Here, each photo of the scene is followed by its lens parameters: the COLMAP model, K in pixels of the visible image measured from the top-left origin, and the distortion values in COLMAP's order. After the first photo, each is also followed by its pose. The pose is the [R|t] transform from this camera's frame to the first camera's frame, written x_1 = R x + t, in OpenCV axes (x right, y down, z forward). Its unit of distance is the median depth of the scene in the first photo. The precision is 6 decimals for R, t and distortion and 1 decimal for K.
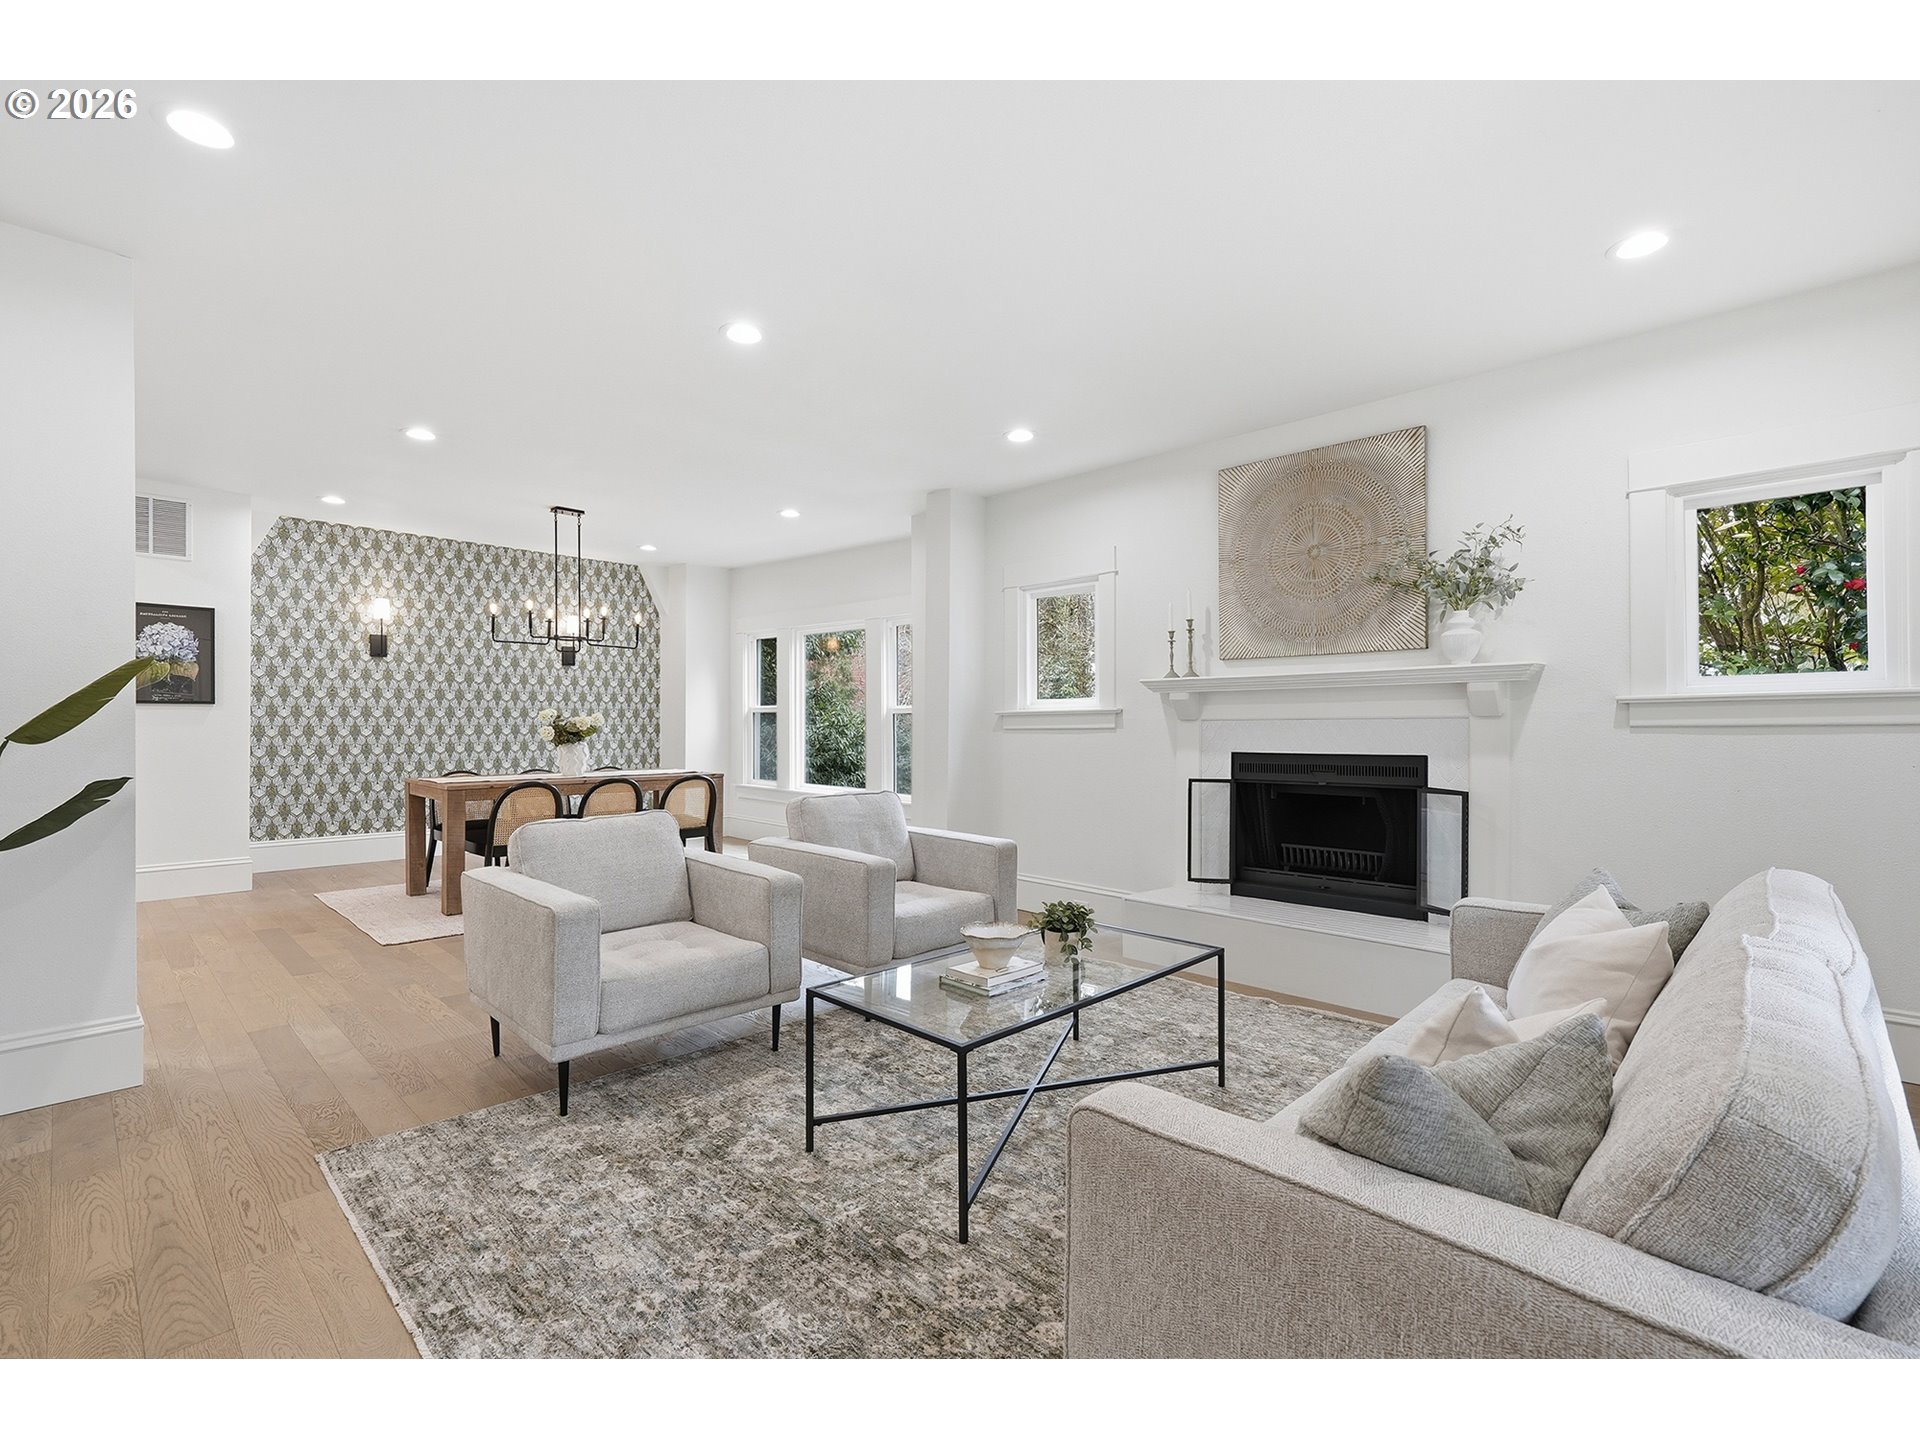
lens RADIAL K [[861.5, 0, 955.7], [0, 861.5, 719.5], [0, 0, 1]] dist [0.002348, 0.000059]
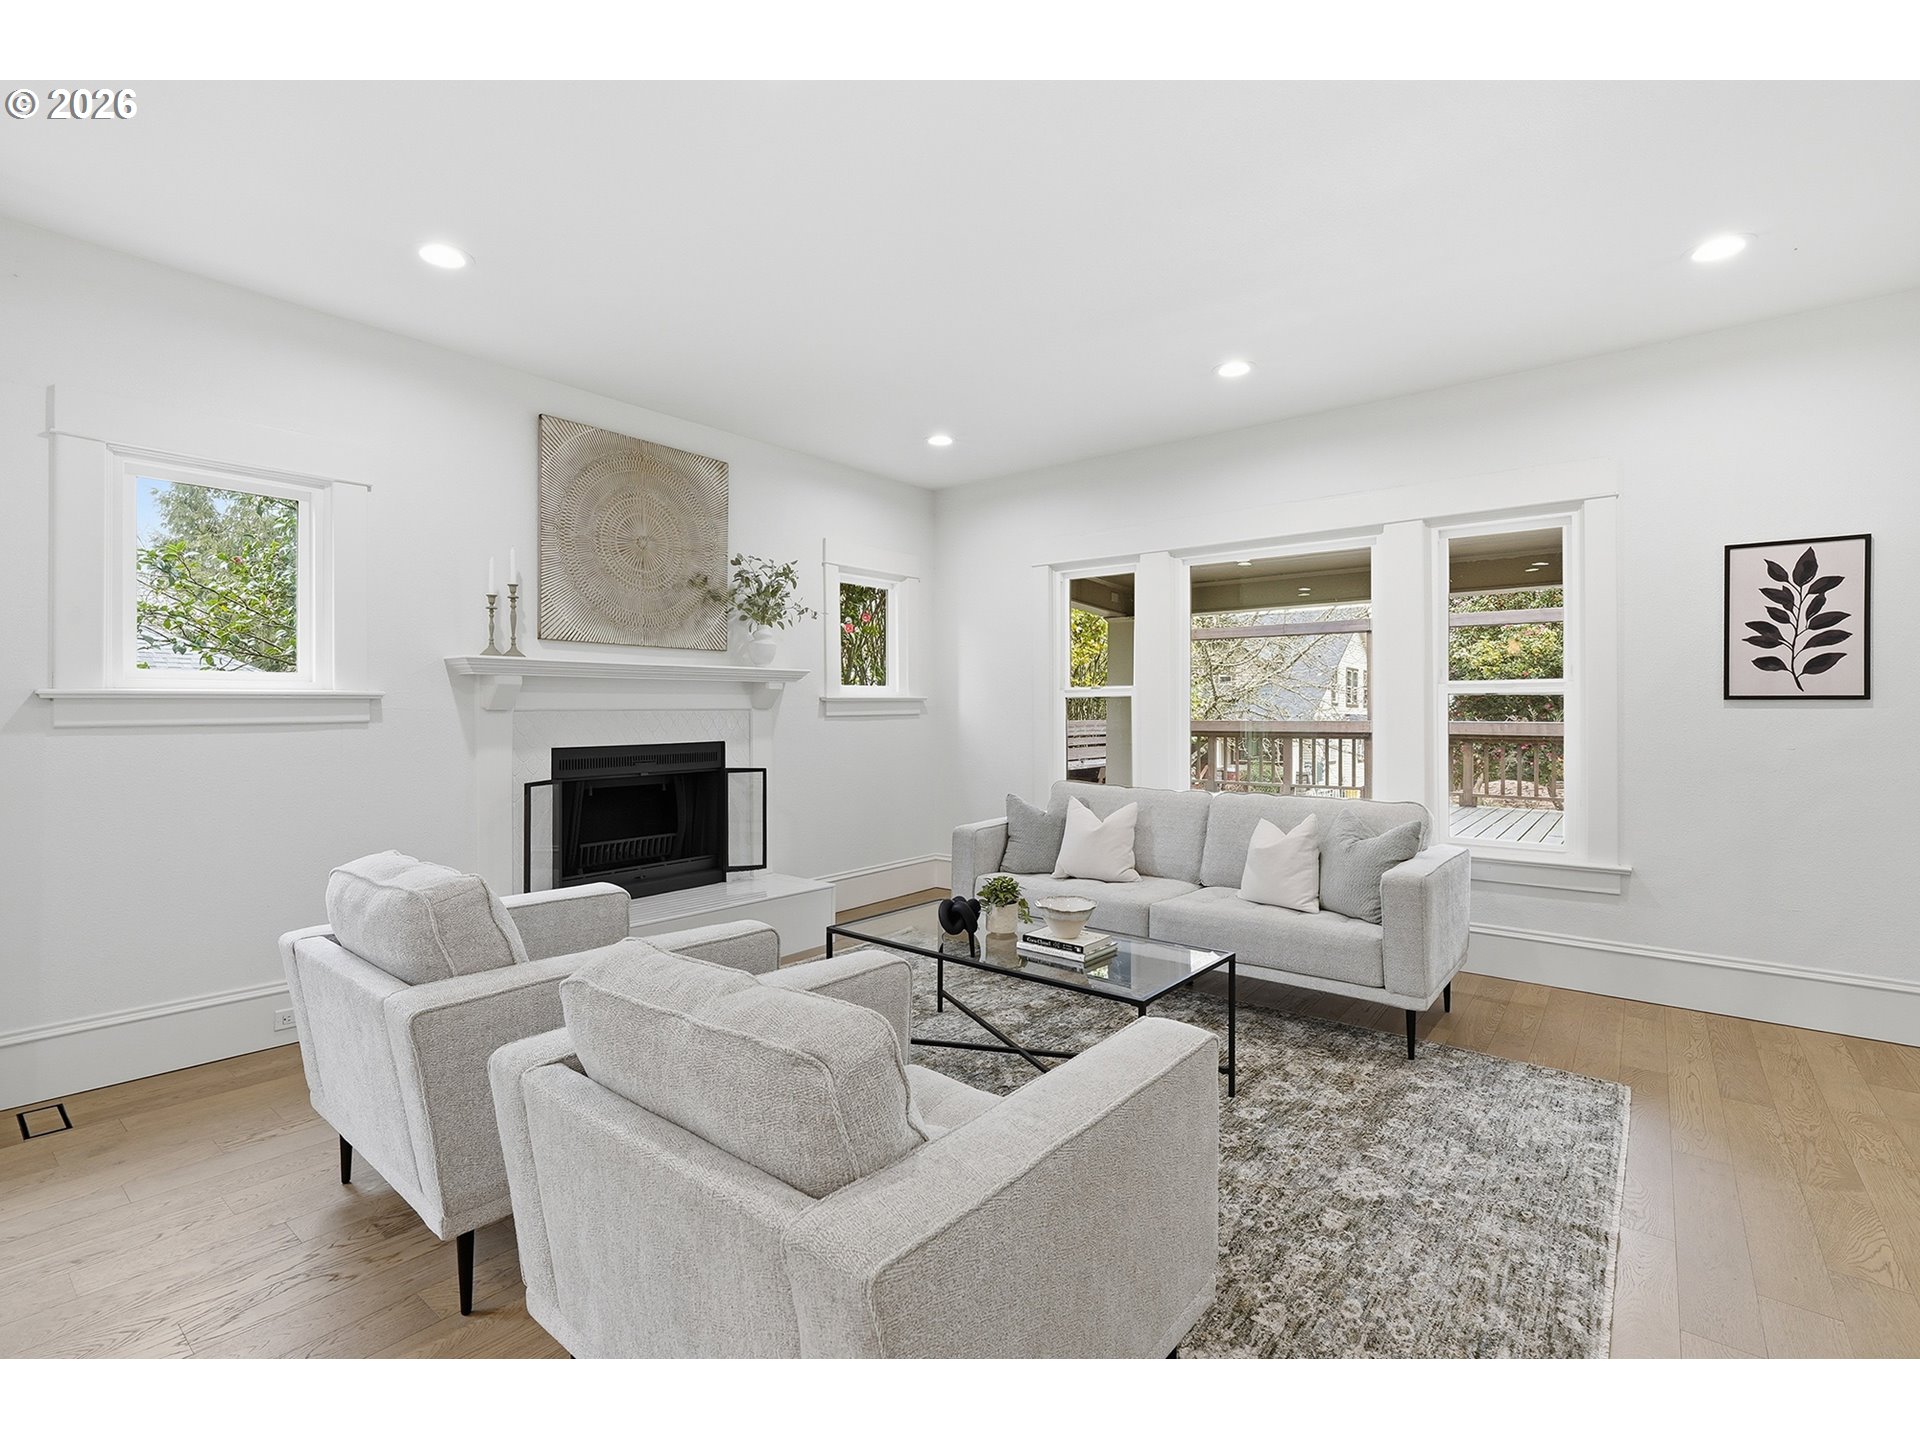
lens RADIAL K [[861.5, 0, 953.6], [0, 861.5, 718.6], [0, 0, 1]] dist [0.002348, 0.000059]
pose [[-0.073828, -0.000819, 0.997271, -1.364520], [0.003248, 0.999994, 0.001061, 0.021469], [-0.997266, 0.003318, -0.073825, 1.606704]]
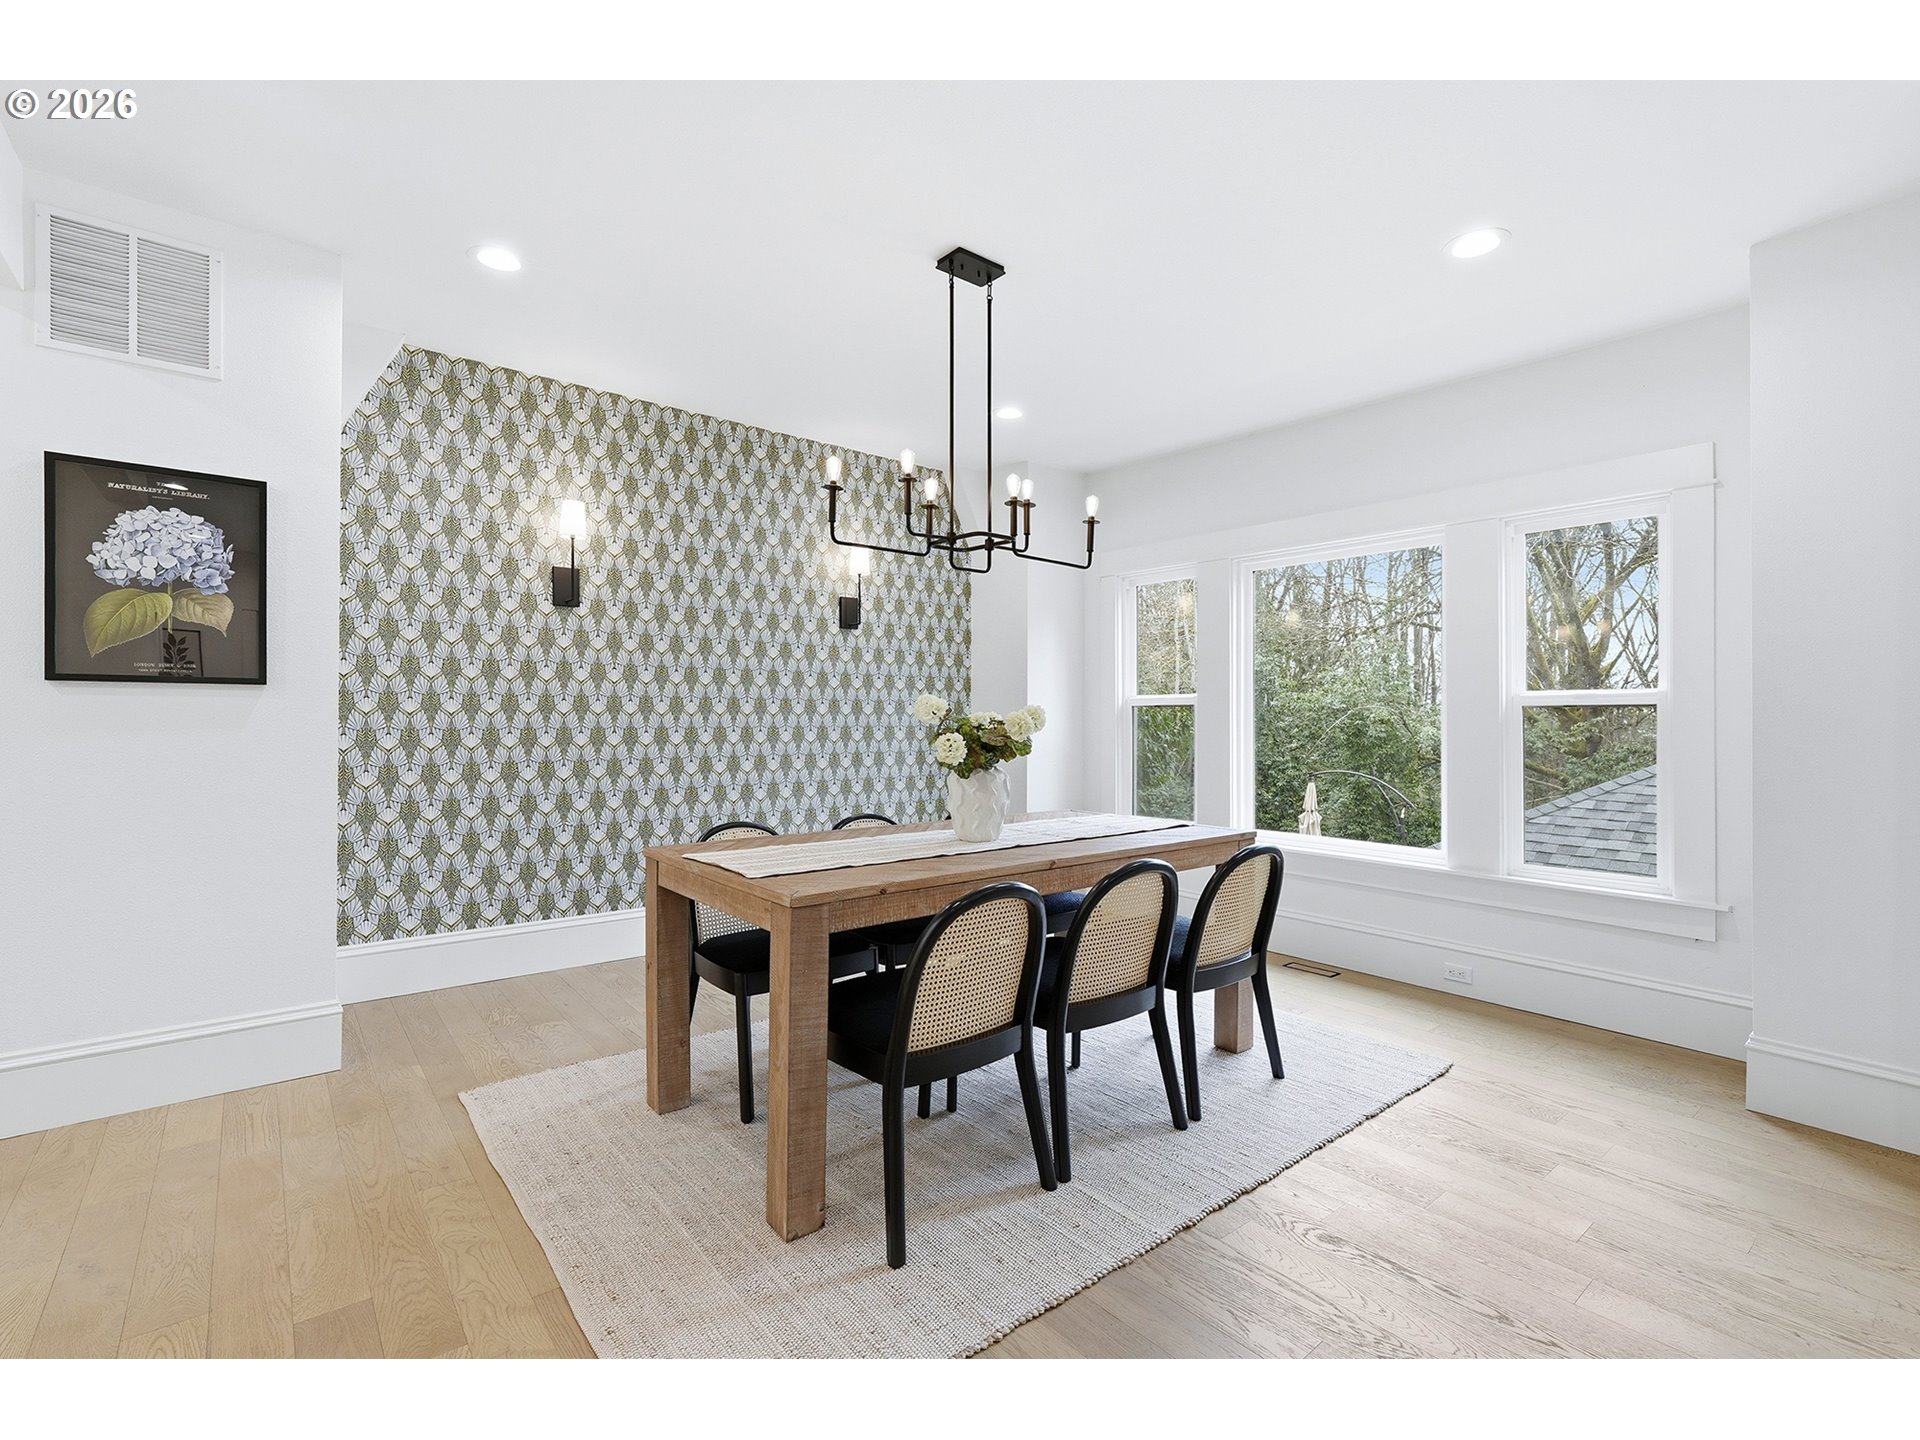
lens RADIAL K [[861.5, 0, 957.5], [0, 861.5, 715.1], [0, 0, 1]] dist [0.002348, 0.000059]
pose [[0.993009, 0.002654, -0.118007, -0.340476], [-0.002774, 0.999996, -0.000855, -0.001457], [0.118004, 0.001176, 0.993012, 0.459212]]
